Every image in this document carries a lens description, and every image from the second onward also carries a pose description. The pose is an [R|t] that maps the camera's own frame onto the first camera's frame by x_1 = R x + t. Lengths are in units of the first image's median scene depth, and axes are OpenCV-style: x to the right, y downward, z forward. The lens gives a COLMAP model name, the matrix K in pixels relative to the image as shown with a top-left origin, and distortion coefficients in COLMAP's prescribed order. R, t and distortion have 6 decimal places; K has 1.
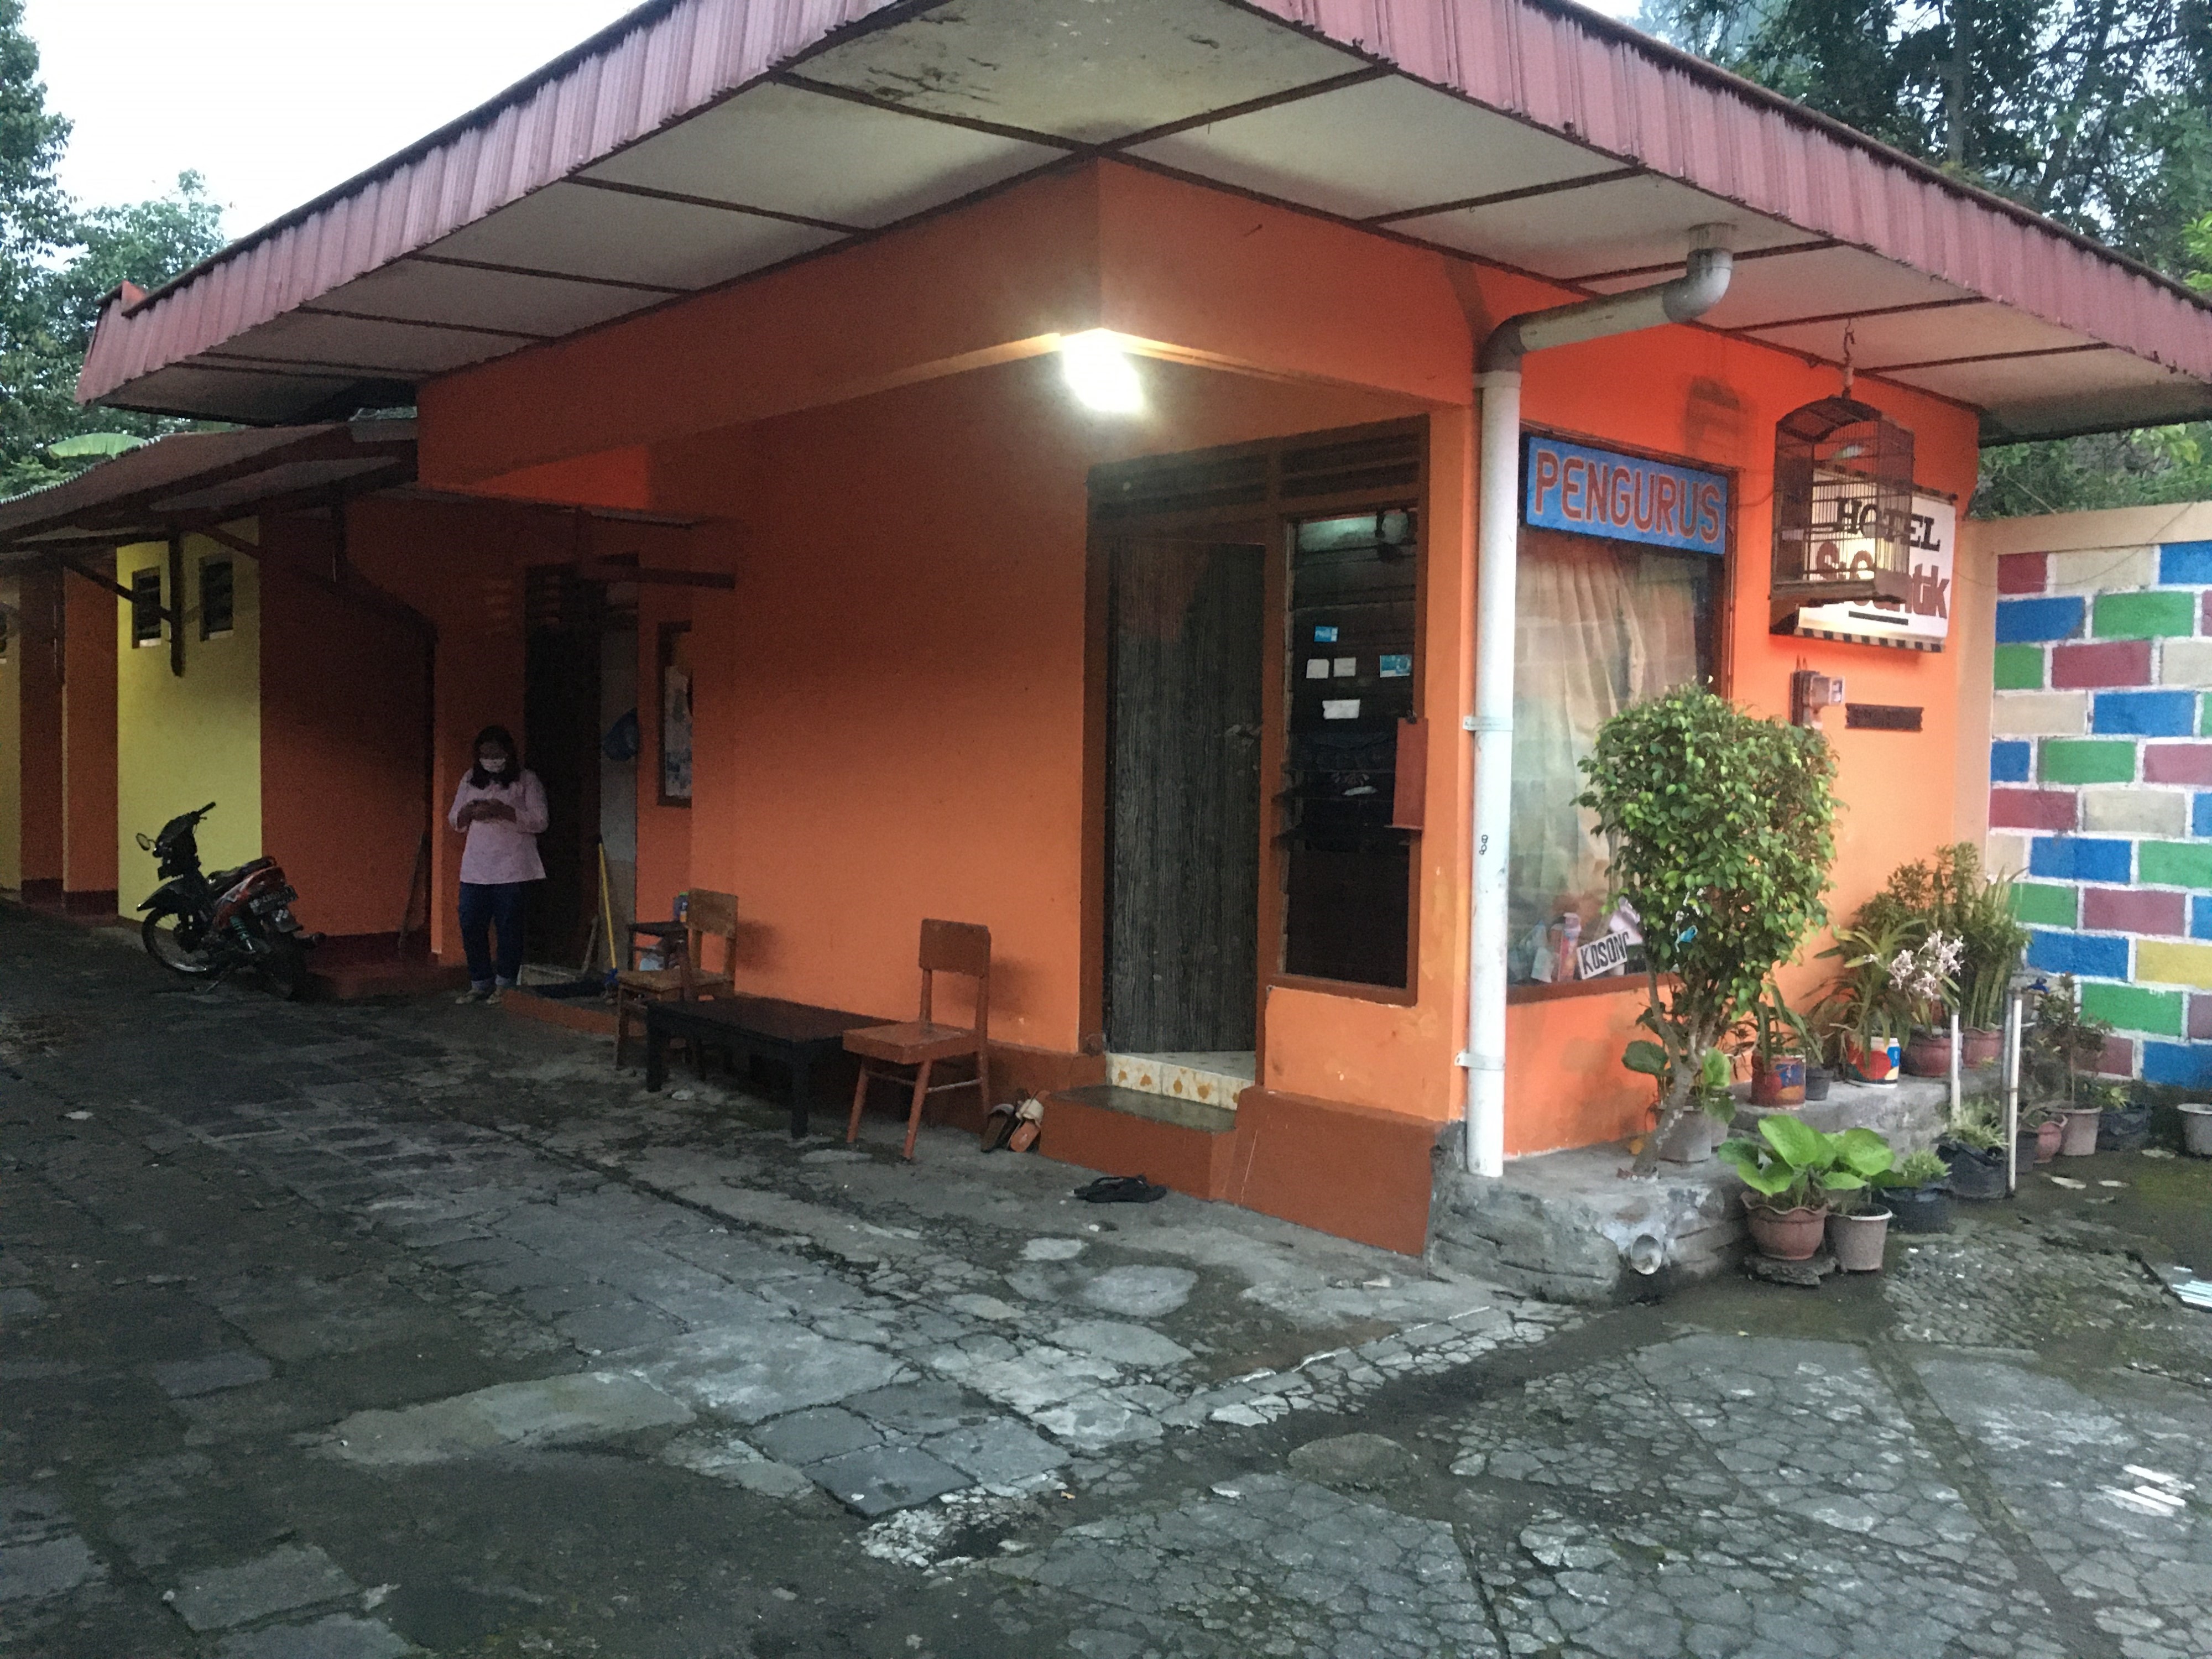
lens RADIAL K [[1875.5, 0, 1108.7], [0, 1875.5, 824.3], [0, 0, 1]] dist [0.079571, -0.111591]
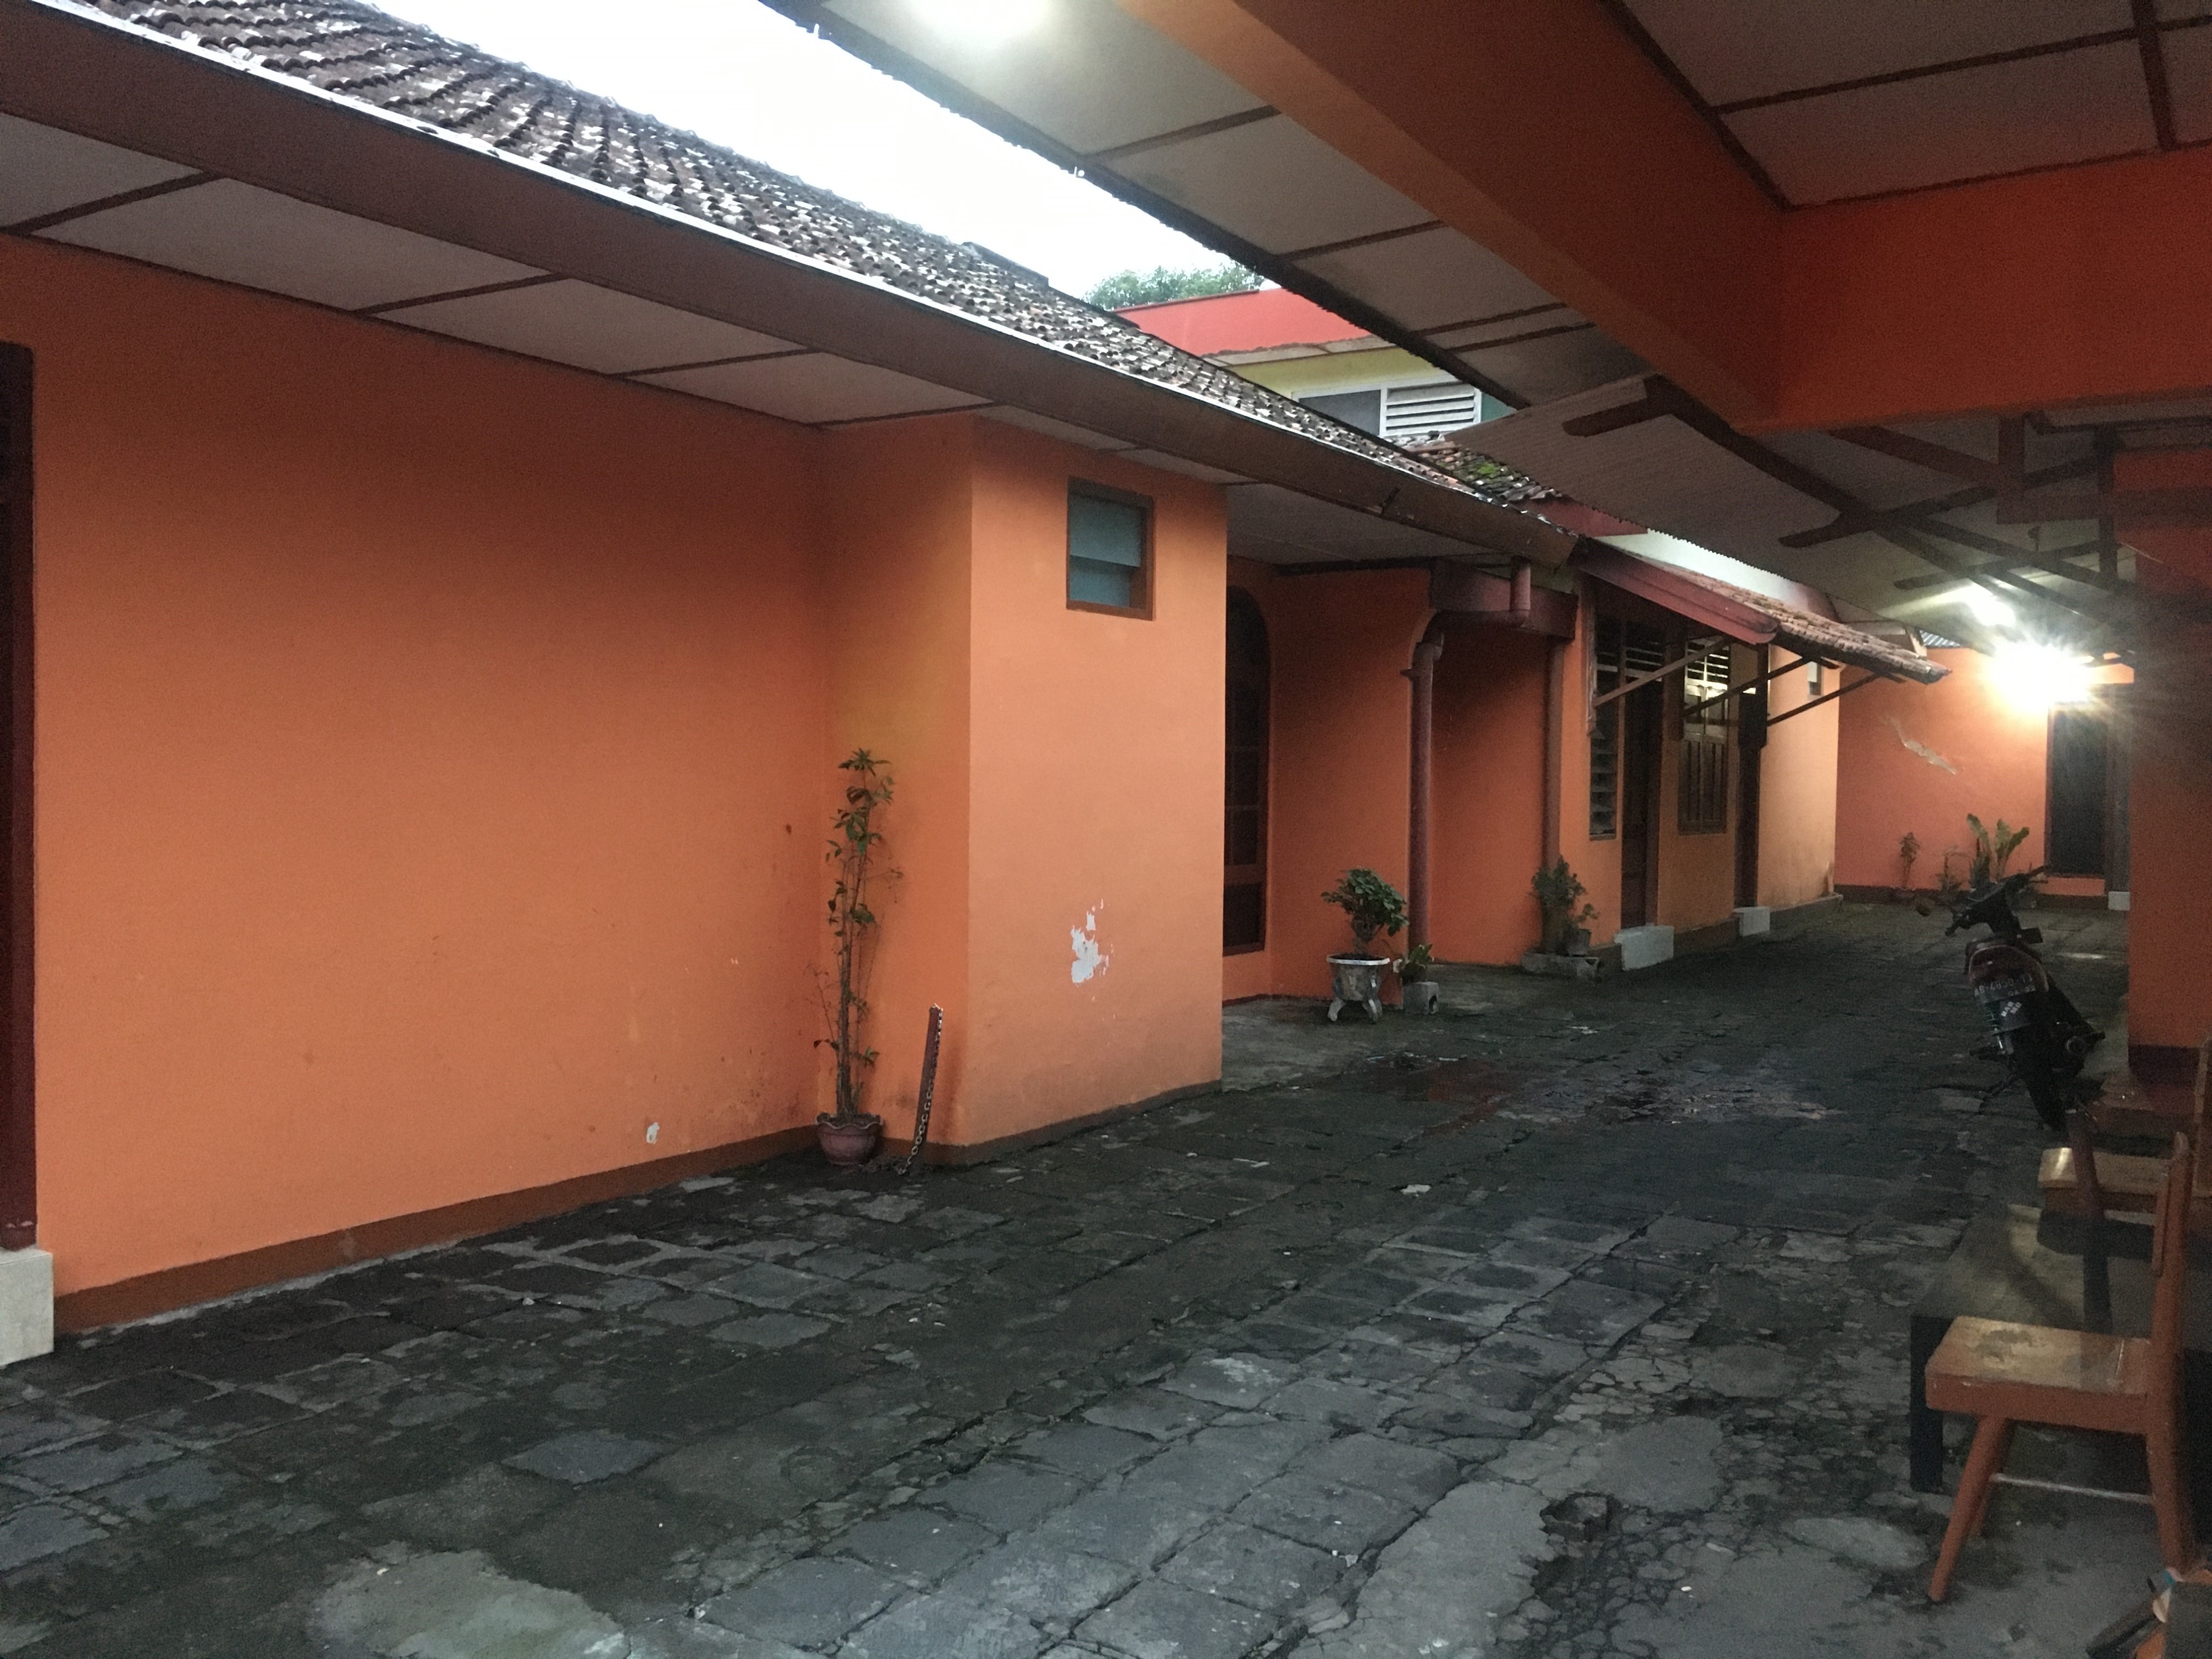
lens RADIAL K [[1887.2, 0, 1108.7], [0, 1887.2, 819.7], [0, 0, 1]] dist [0.085321, -0.111332]
pose [[0.277155, 0.009579, -0.960778, 0.376526], [-0.041634, 0.999131, -0.002049, -0.022240], [0.959923, 0.040569, 0.277312, 0.751842]]
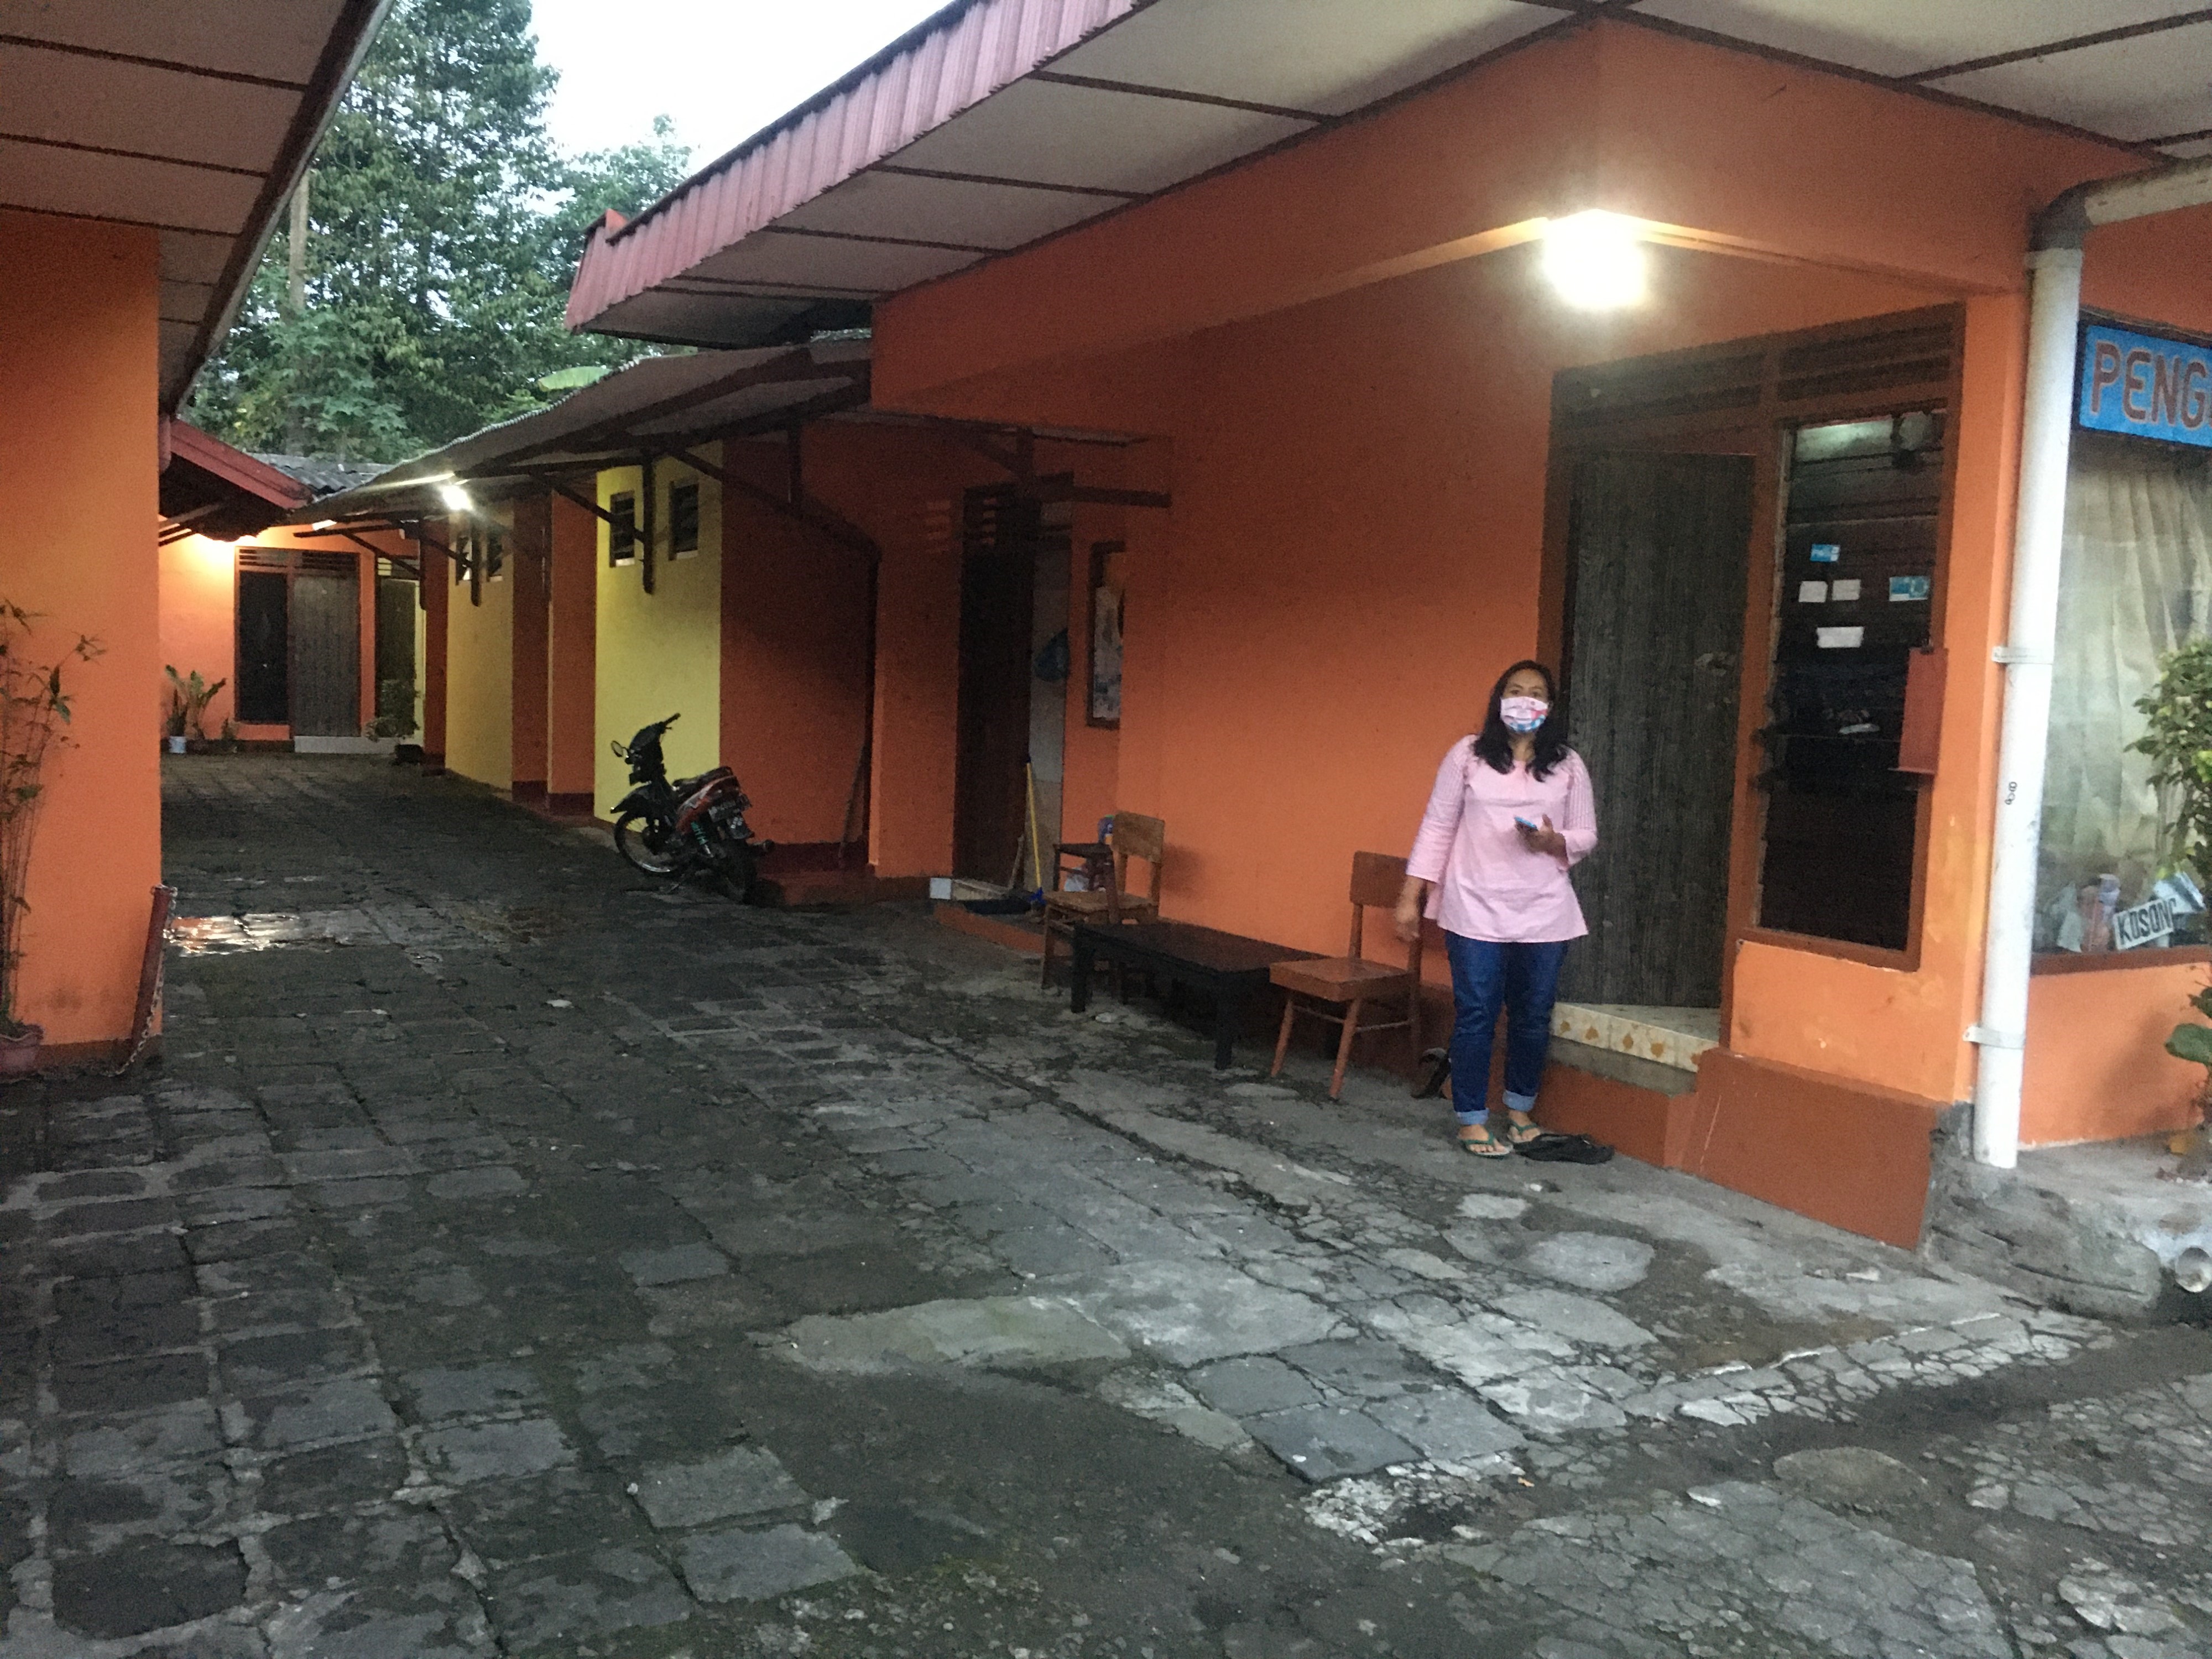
lens RADIAL K [[1874.1, 0, 1106.0], [0, 1874.1, 829.5], [0, 0, 1]] dist [0.084028, -0.120204]
pose [[0.976677, 0.036420, -0.211602, -0.025267], [-0.027729, 0.998651, 0.043896, 0.000505], [0.212915, -0.037005, 0.976370, 0.042312]]
